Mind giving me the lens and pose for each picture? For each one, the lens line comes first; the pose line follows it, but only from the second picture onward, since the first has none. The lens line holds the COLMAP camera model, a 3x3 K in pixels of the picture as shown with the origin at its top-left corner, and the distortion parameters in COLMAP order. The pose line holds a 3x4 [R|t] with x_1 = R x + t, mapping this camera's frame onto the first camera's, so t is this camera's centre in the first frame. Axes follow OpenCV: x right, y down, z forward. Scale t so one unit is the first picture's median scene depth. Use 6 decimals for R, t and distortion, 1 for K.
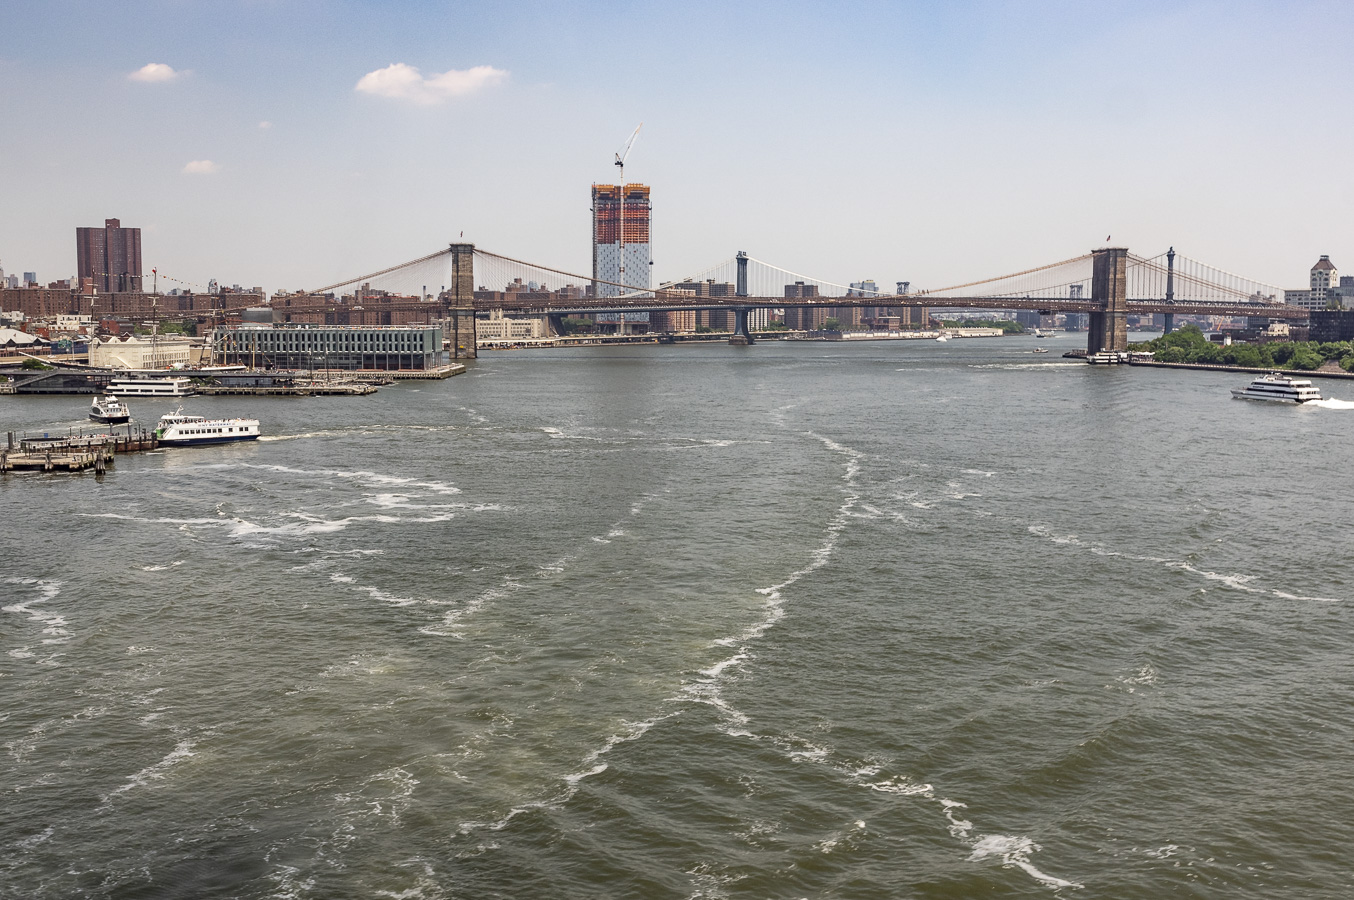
lens RADIAL K [[1324.7, 0, 676.5], [0, 1324.7, 449.6], [0, 0, 1]] dist [0.004027, 0.000000]
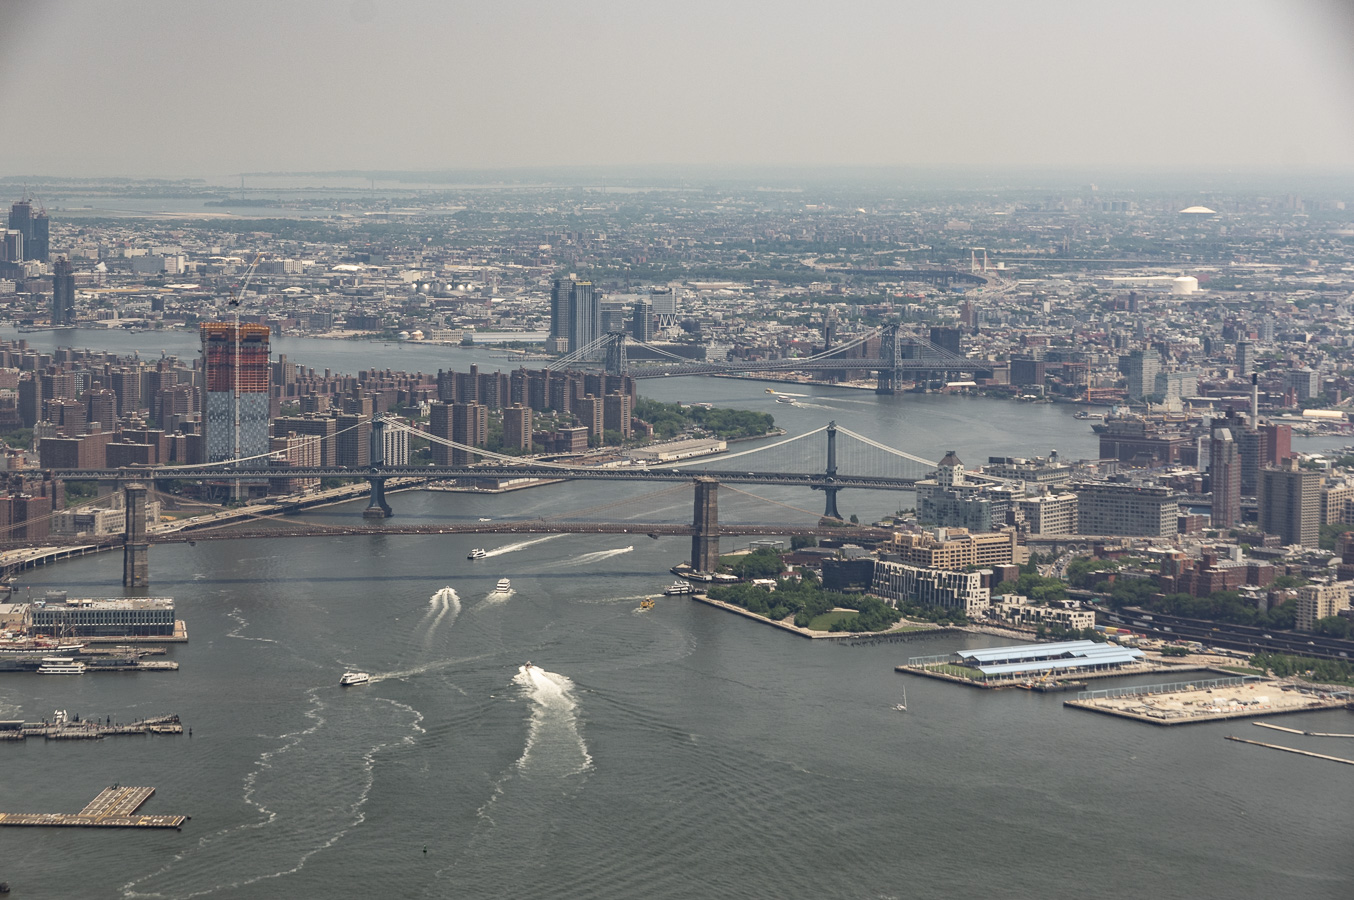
lens RADIAL K [[4057.7, 0, 677.0], [0, 4057.7, 449.6], [0, 0, 1]] dist [-0.025678, 0.000000]
pose [[0.991492, -0.007186, 0.129971, -0.126974], [0.006410, 0.999959, 0.006388, -0.169391], [-0.130012, -0.005501, 0.991497, -2.079688]]
